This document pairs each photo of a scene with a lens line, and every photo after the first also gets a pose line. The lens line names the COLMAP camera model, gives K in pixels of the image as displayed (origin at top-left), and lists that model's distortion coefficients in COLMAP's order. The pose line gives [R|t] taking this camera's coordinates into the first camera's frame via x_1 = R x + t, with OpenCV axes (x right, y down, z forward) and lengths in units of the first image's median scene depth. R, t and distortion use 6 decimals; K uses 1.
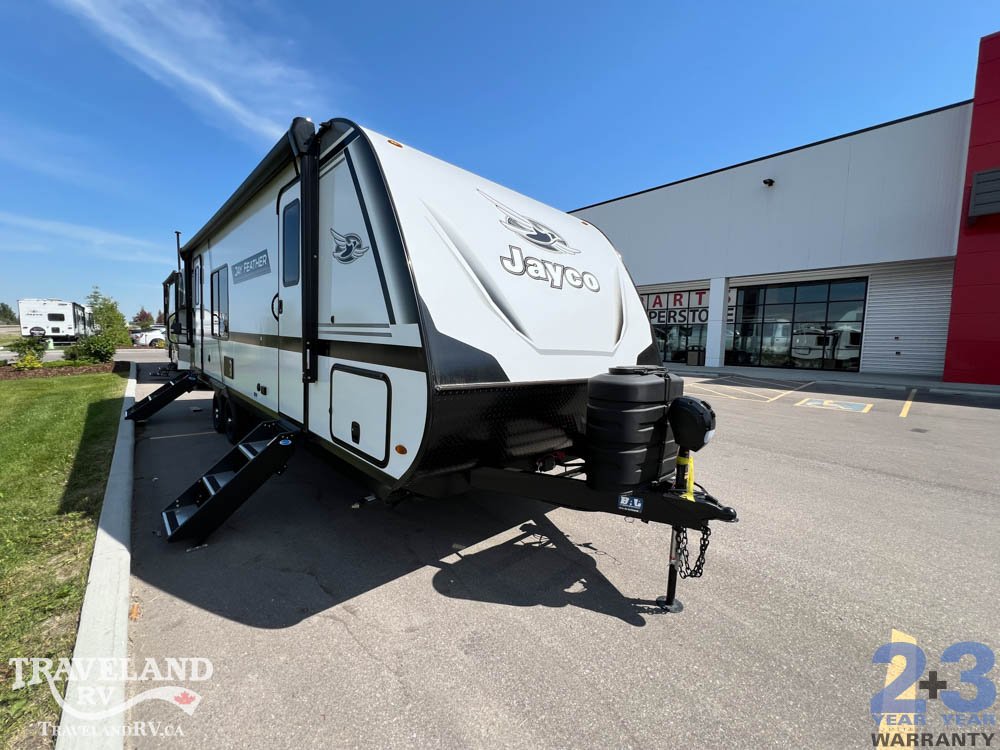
lens RADIAL K [[398.8, 0, 498.4], [0, 398.8, 373.5], [0, 0, 1]] dist [-0.000573, 0.000422]
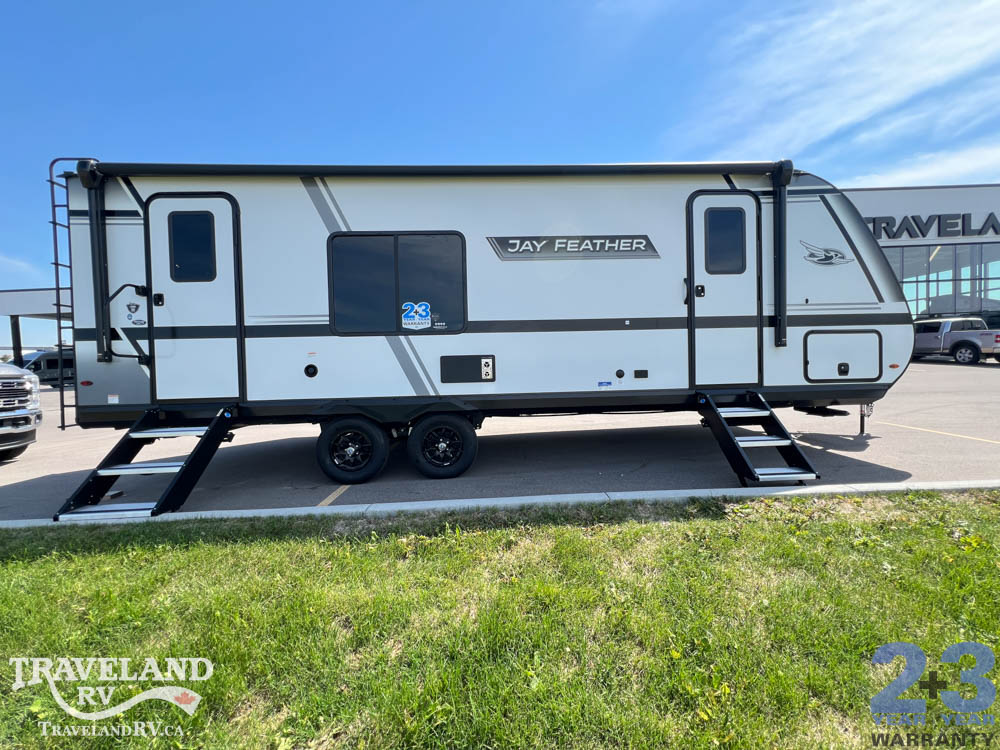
lens RADIAL K [[398.8, 0, 498.4], [0, 398.8, 373.5], [0, 0, 1]] dist [-0.000573, 0.000422]
pose [[0.658369, -0.057185, 0.750520, -2.672216], [0.107494, 0.994033, -0.018557, 0.047398], [-0.744980, 0.092894, 0.660587, 1.041150]]
